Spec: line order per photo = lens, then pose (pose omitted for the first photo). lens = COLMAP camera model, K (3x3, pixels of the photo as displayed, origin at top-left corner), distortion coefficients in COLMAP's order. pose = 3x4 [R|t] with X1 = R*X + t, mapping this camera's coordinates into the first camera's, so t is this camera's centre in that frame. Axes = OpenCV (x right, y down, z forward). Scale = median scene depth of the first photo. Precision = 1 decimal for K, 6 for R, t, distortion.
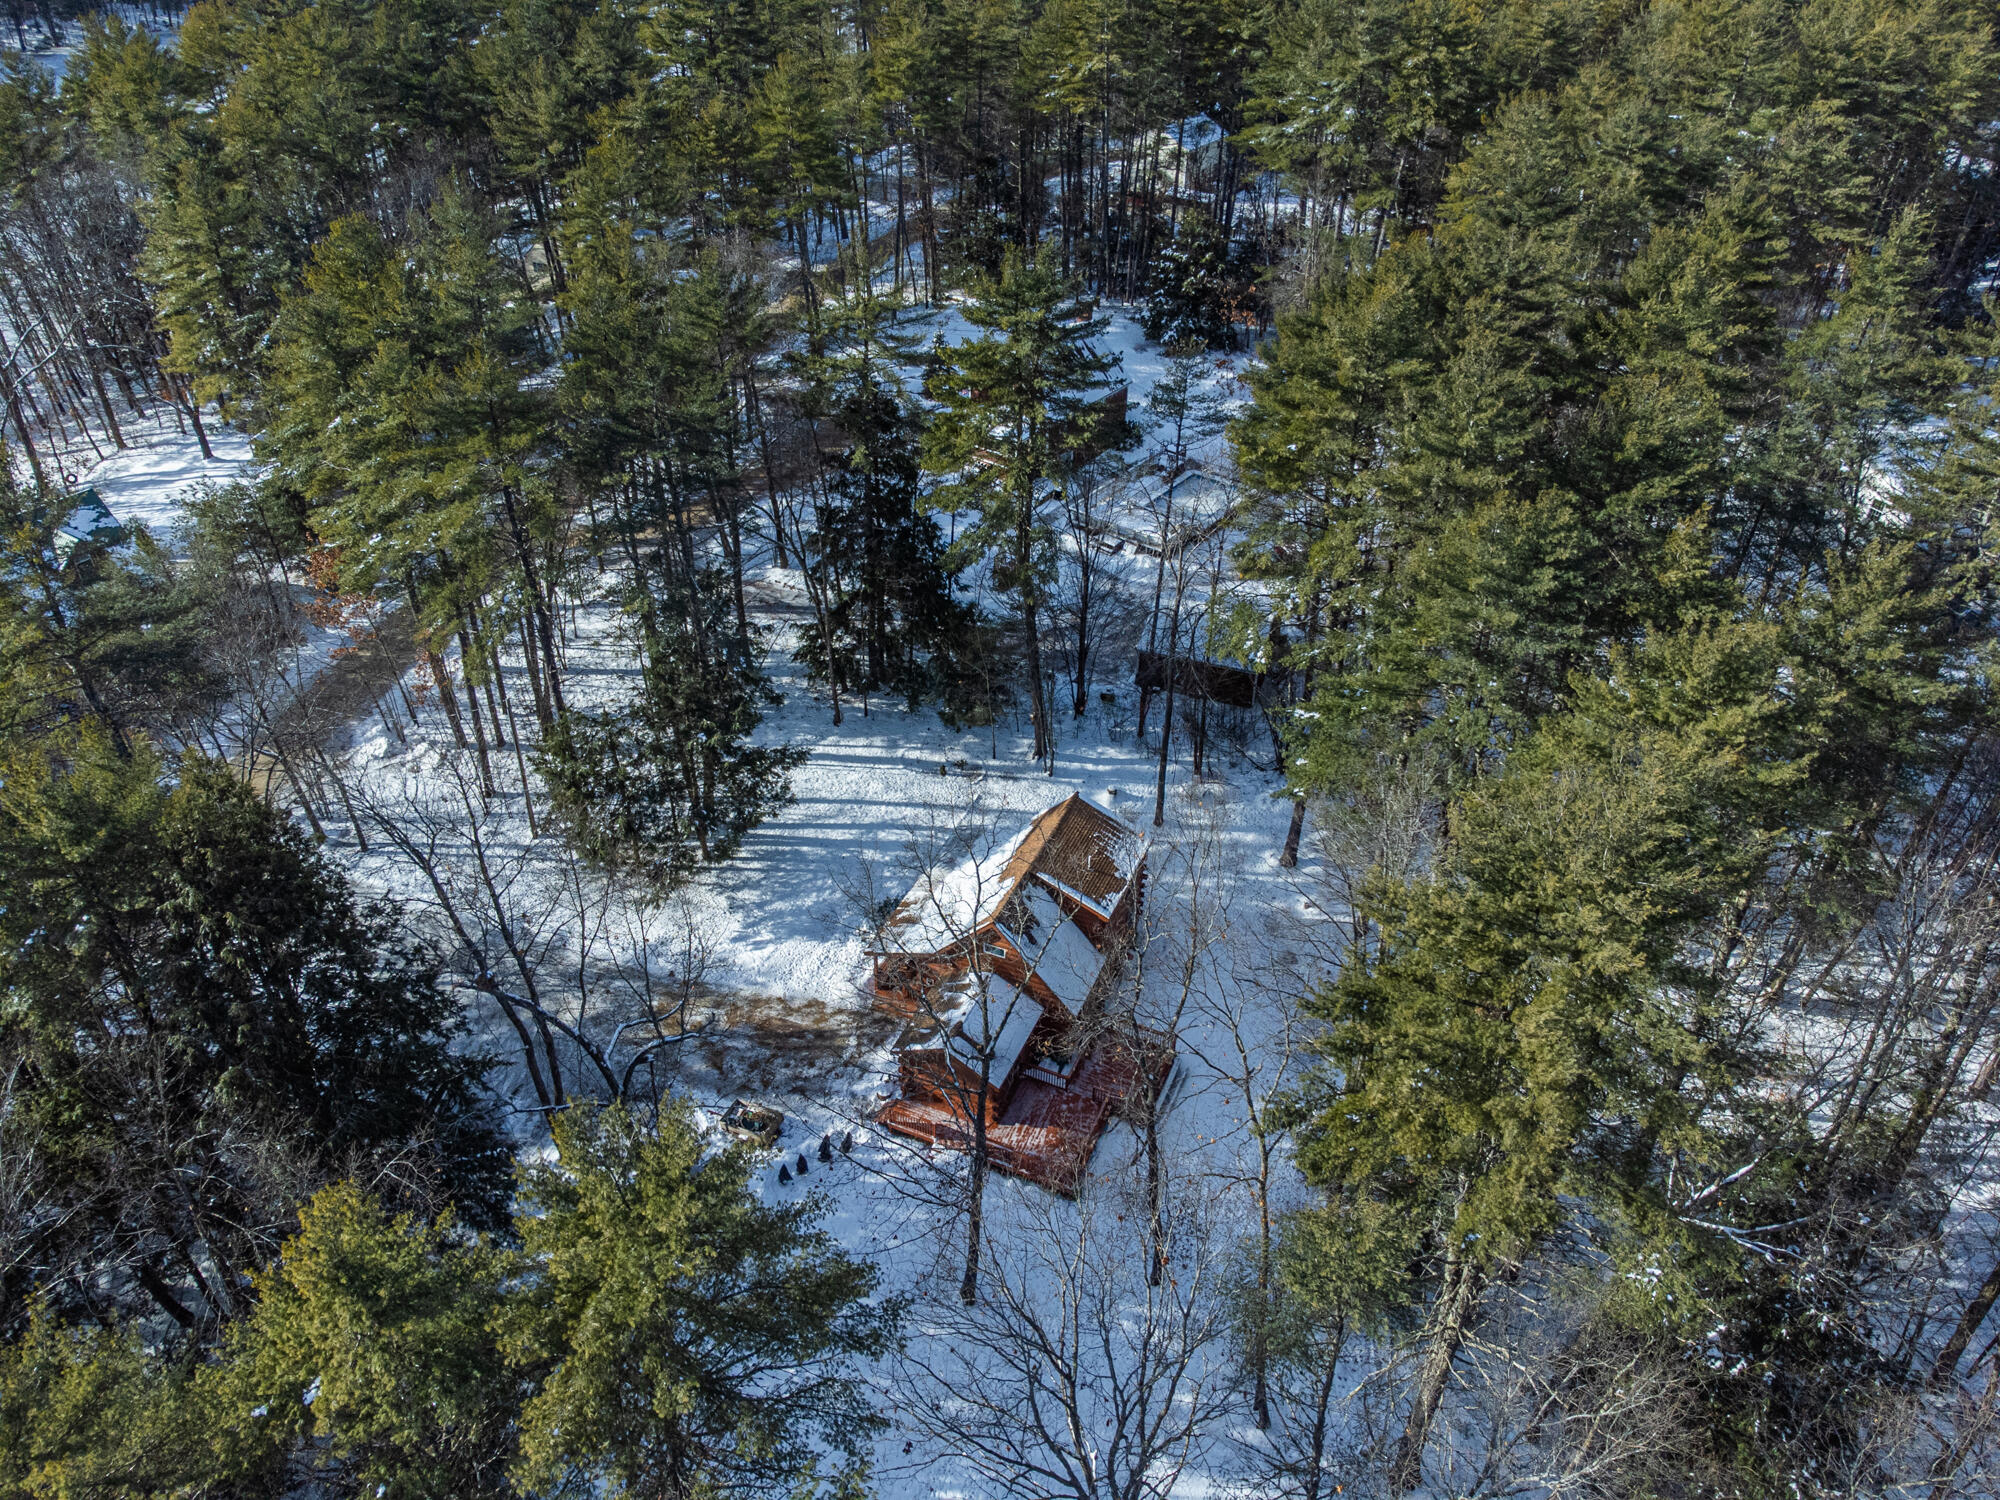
lens RADIAL K [[1448.7, 0, 986.8], [0, 1448.7, 755.0], [0, 0, 1]] dist [0.036948, -0.006719]
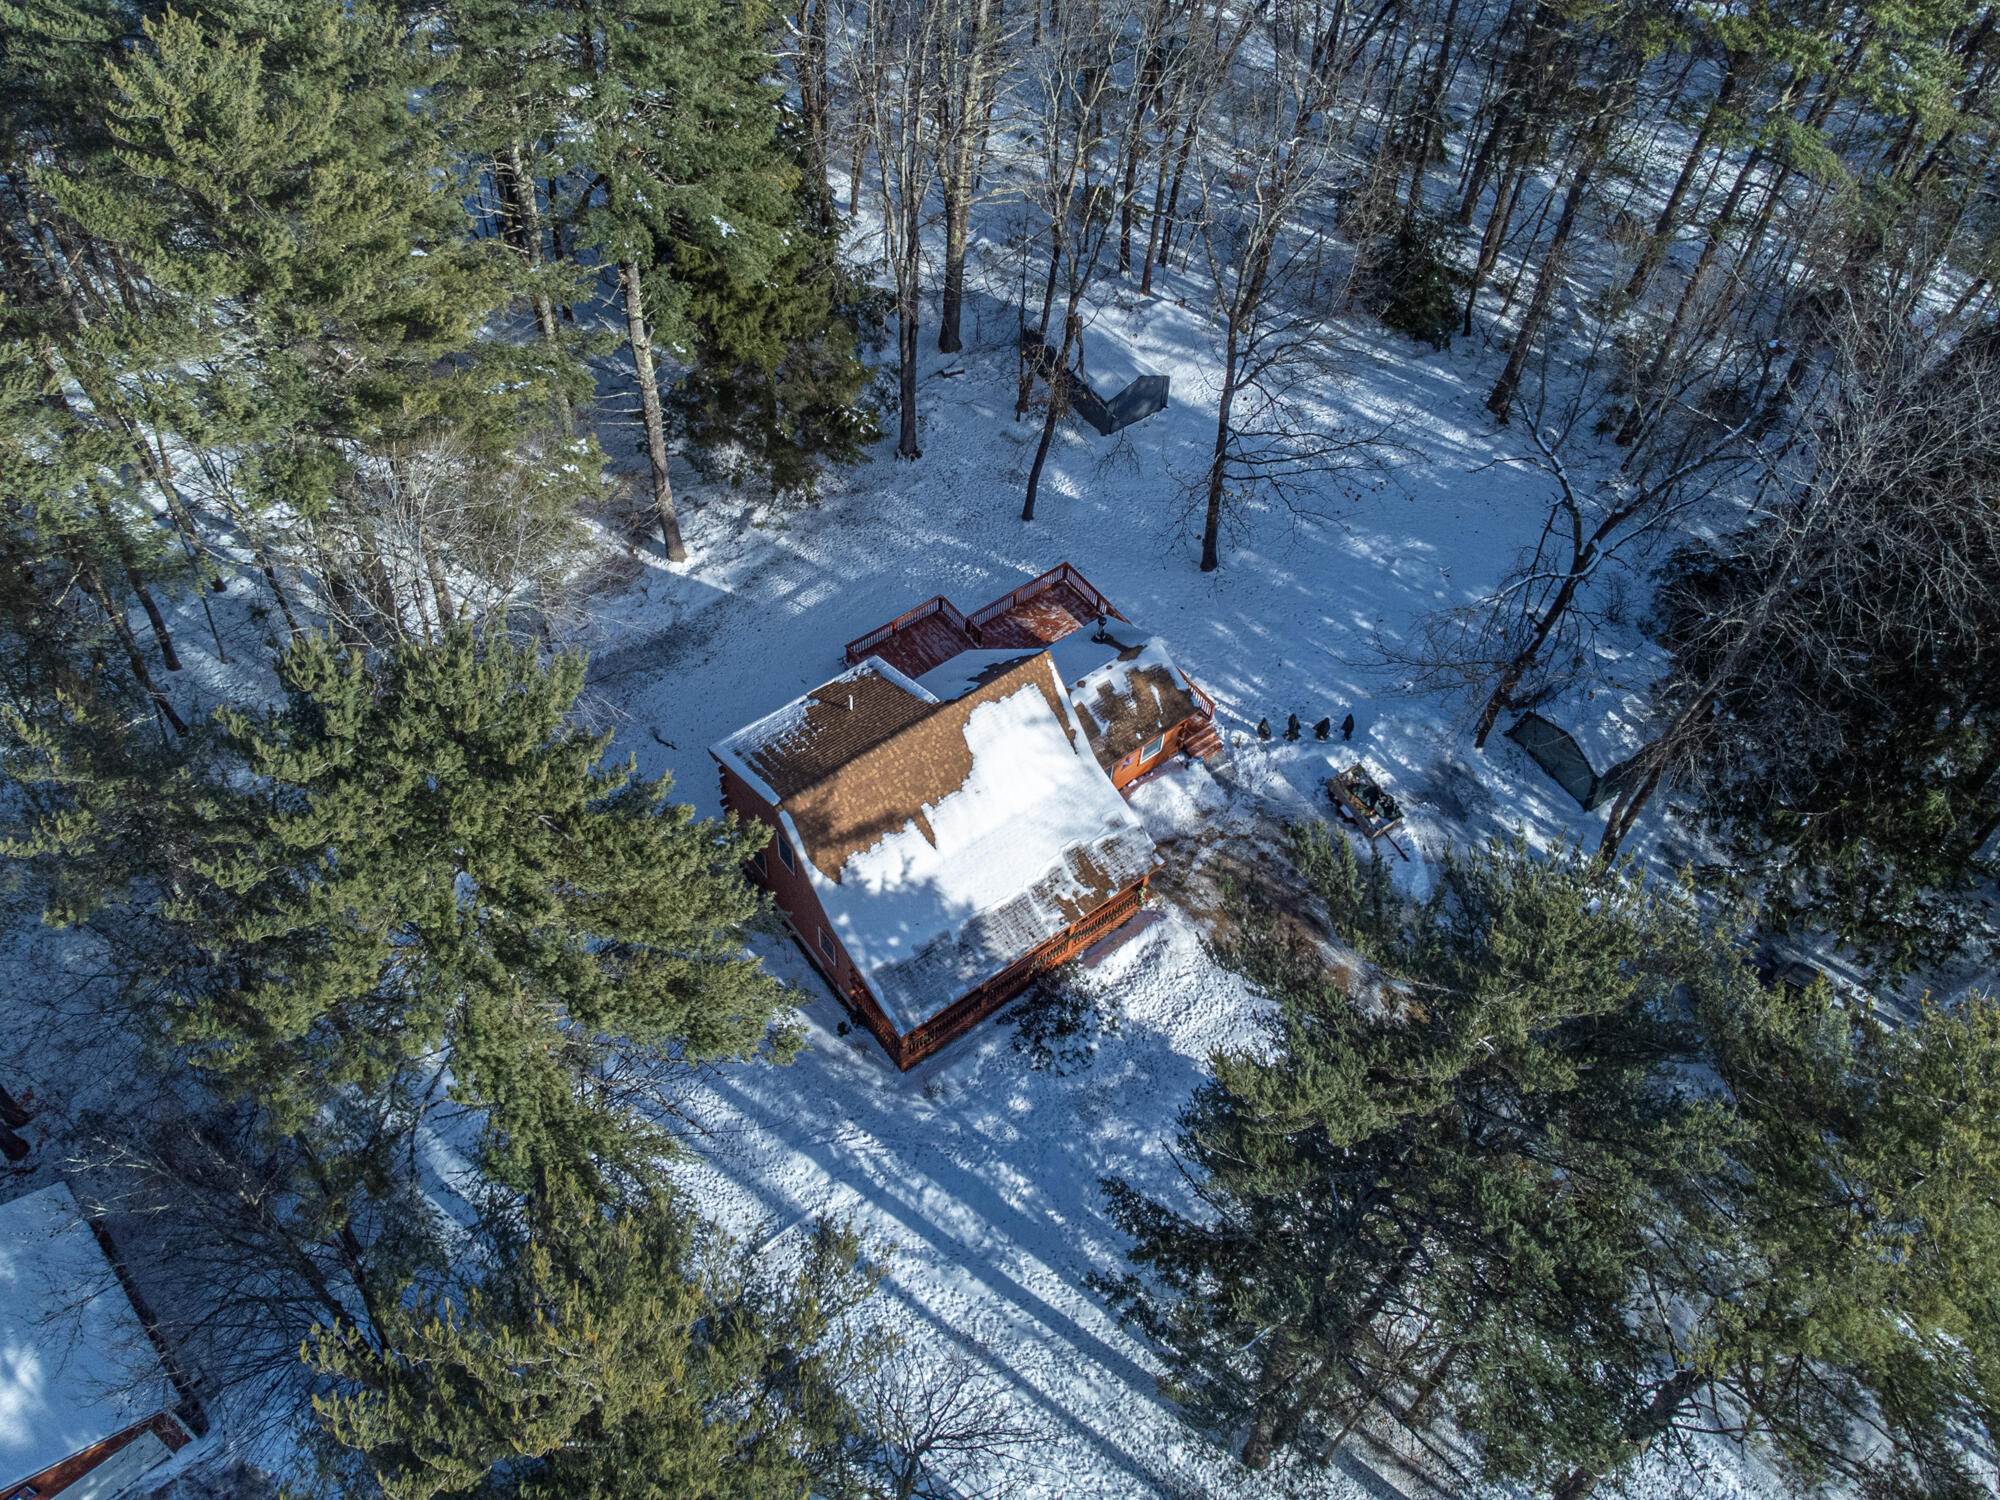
lens RADIAL K [[1784.0, 0, 938.4], [0, 1784.0, 629.5], [0, 0, 1]] dist [0.069779, -0.002198]
pose [[-0.866532, -0.382618, 0.320509, -0.186040], [0.294507, 0.126497, 0.947240, -0.599901], [-0.402974, 0.915206, 0.003070, 0.782159]]
